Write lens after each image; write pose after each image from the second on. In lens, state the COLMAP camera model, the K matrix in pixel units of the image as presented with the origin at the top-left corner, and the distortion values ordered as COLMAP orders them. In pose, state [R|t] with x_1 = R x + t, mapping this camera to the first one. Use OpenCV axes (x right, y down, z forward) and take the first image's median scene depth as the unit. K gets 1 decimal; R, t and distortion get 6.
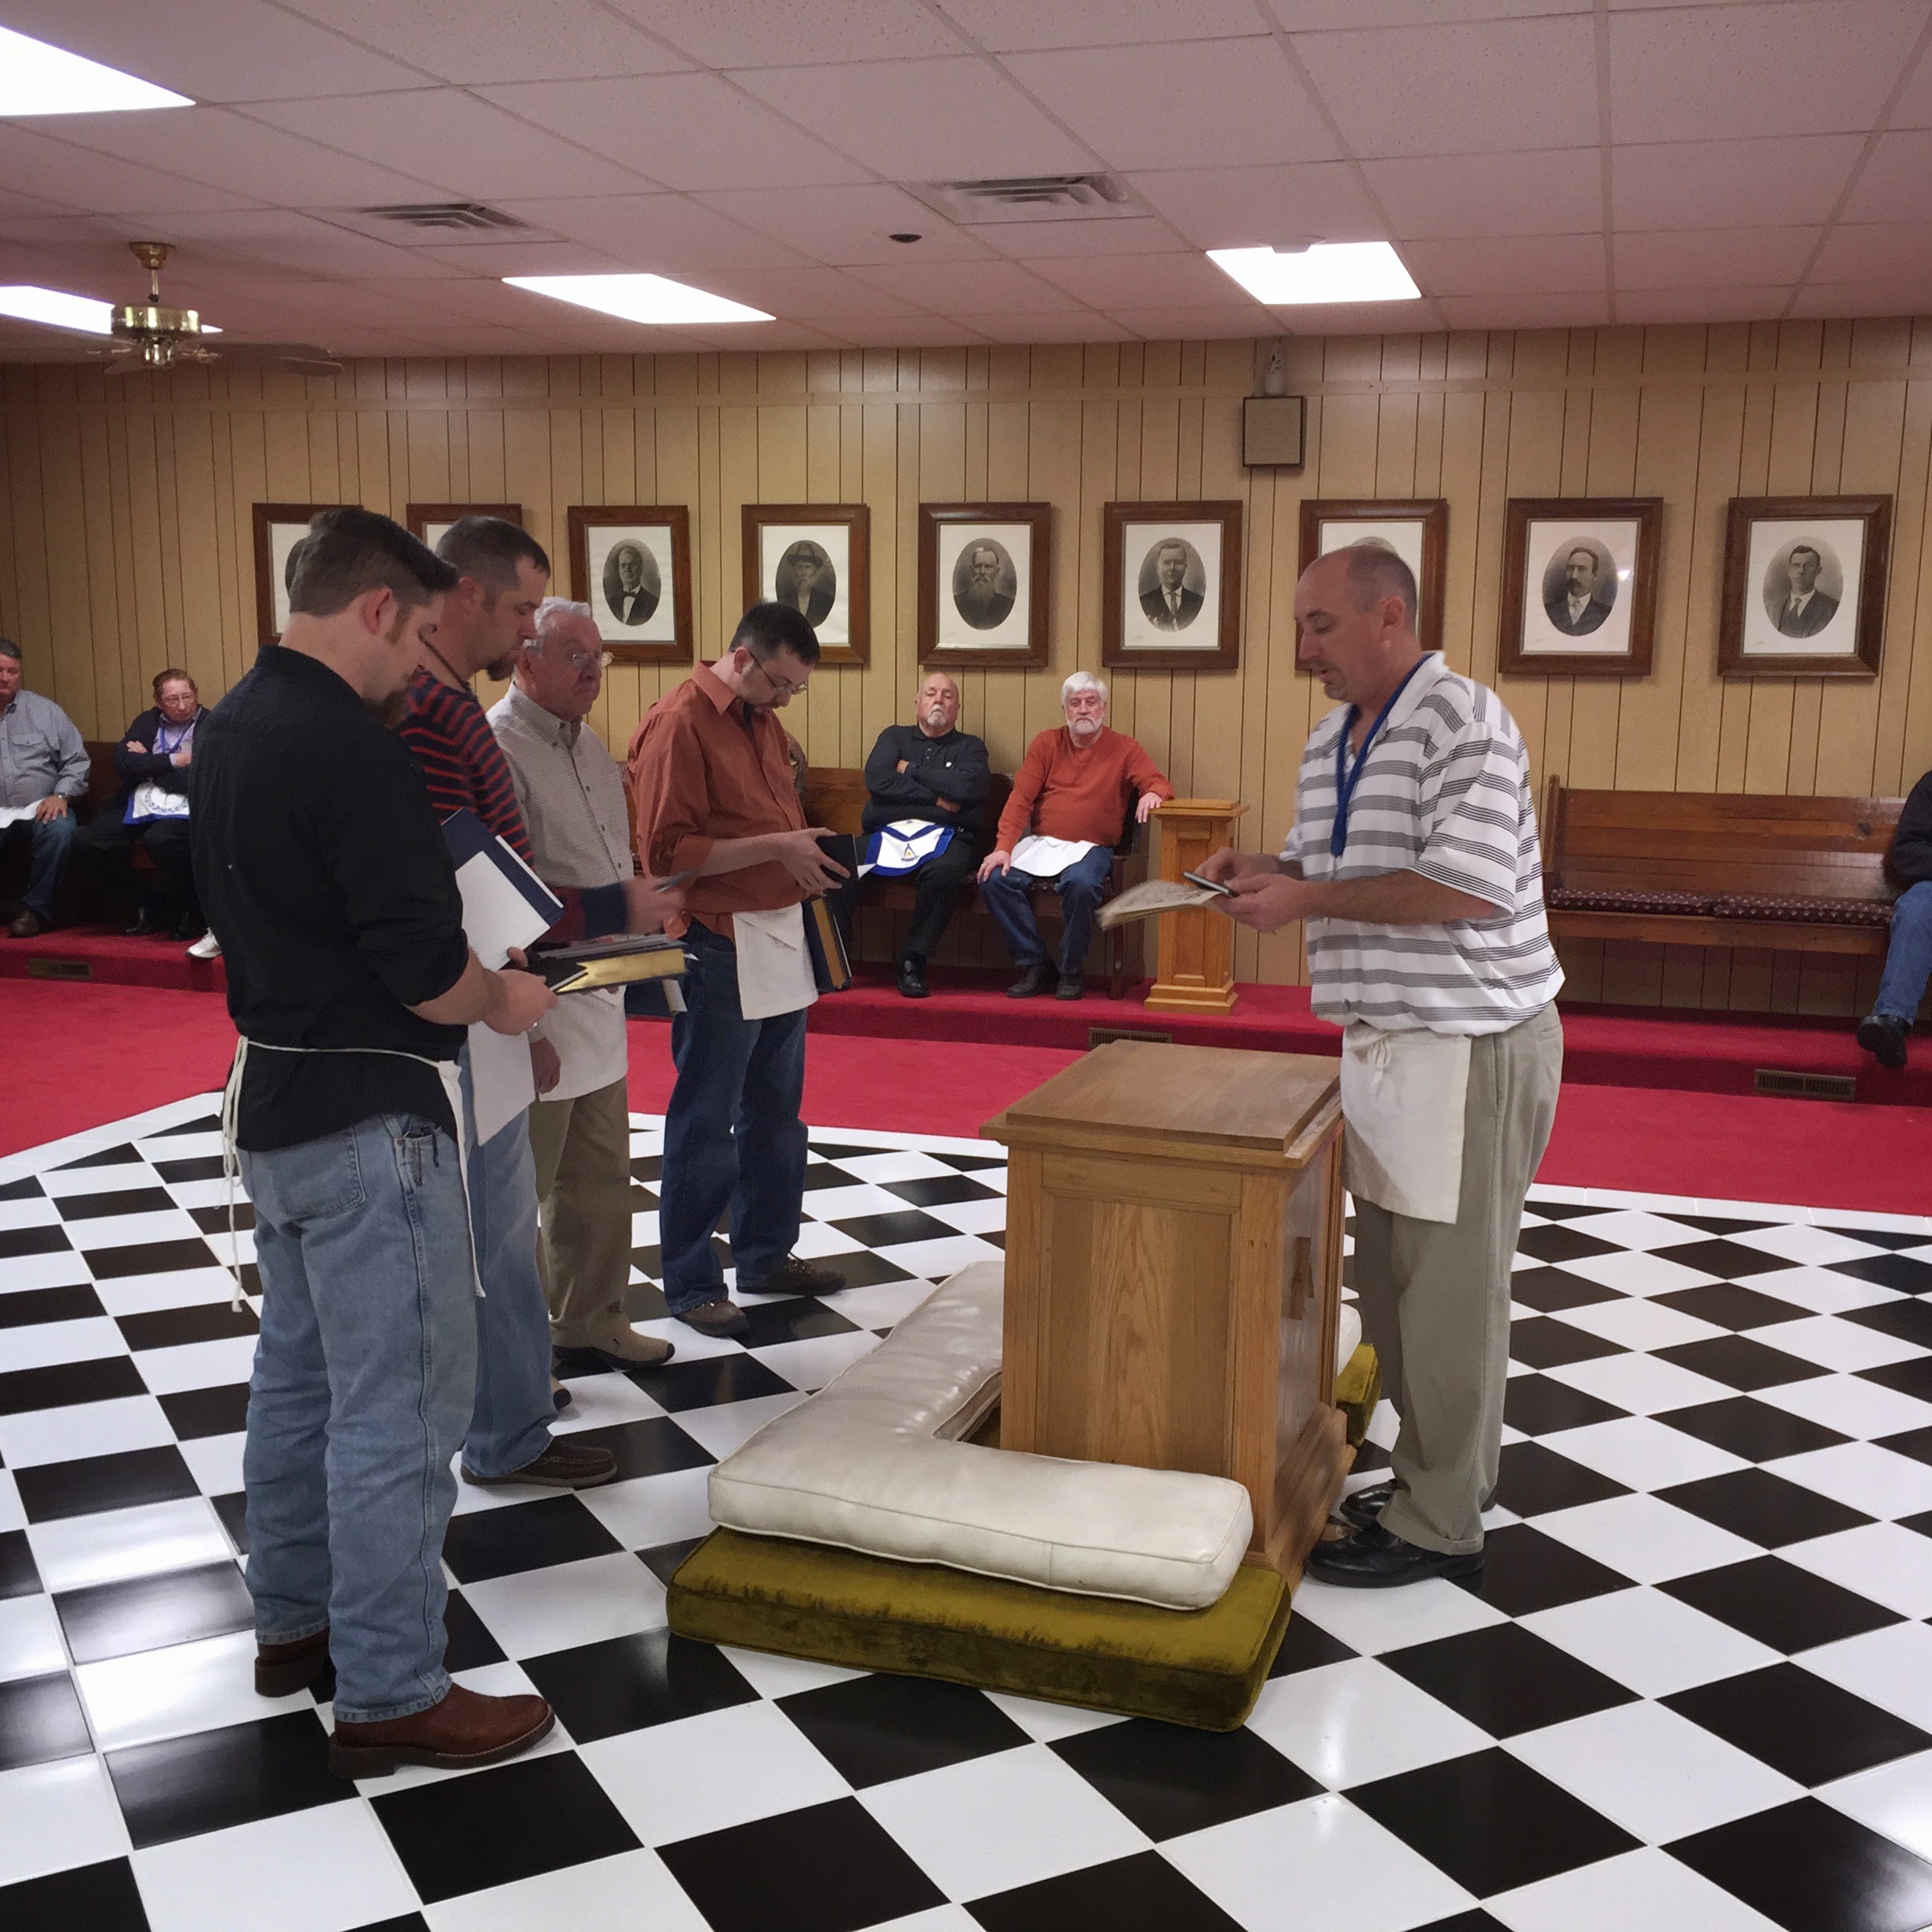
lens RADIAL K [[2256.4, 0, 965.8], [0, 2256.4, 990.2], [0, 0, 1]] dist [0.085568, -0.097555]
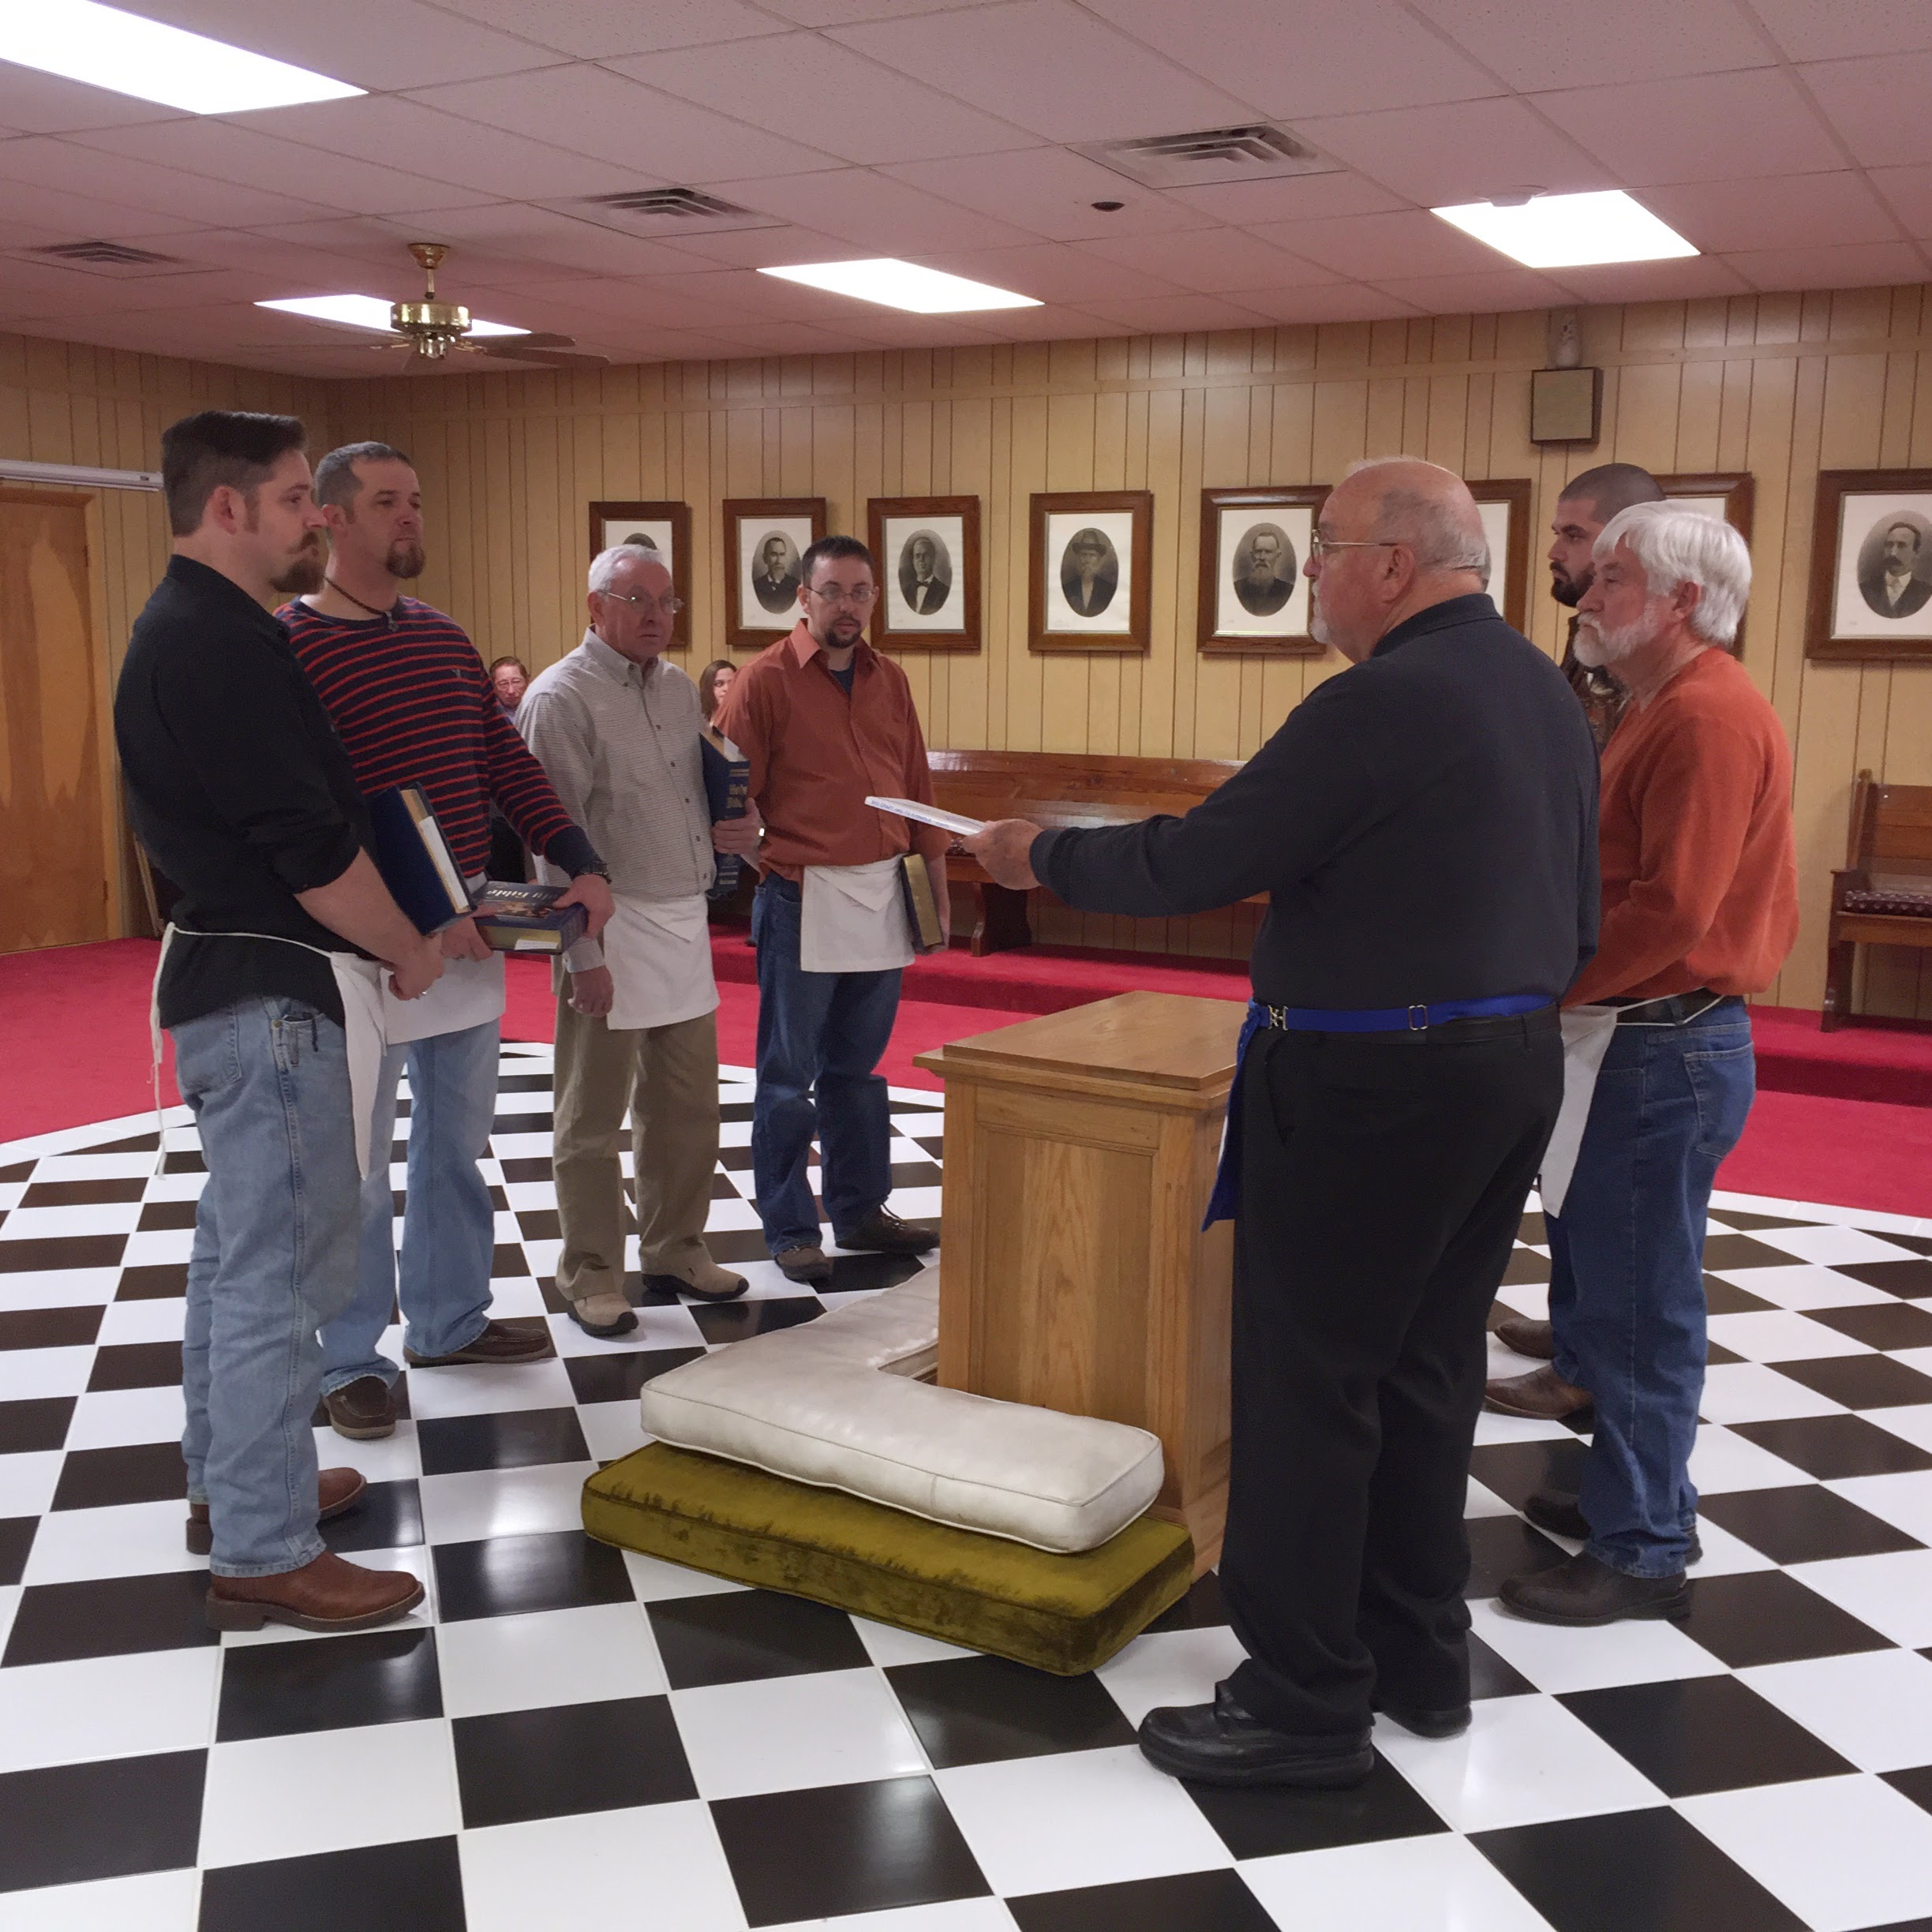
lens RADIAL K [[2256.4, 0, 965.8], [0, 2256.4, 990.2], [0, 0, 1]] dist [0.085568, -0.097555]
pose [[0.974523, 0.036683, -0.221266, 0.138061], [-0.039707, 0.999169, -0.009232, 0.022221], [0.220743, 0.017783, 0.975170, 0.020433]]
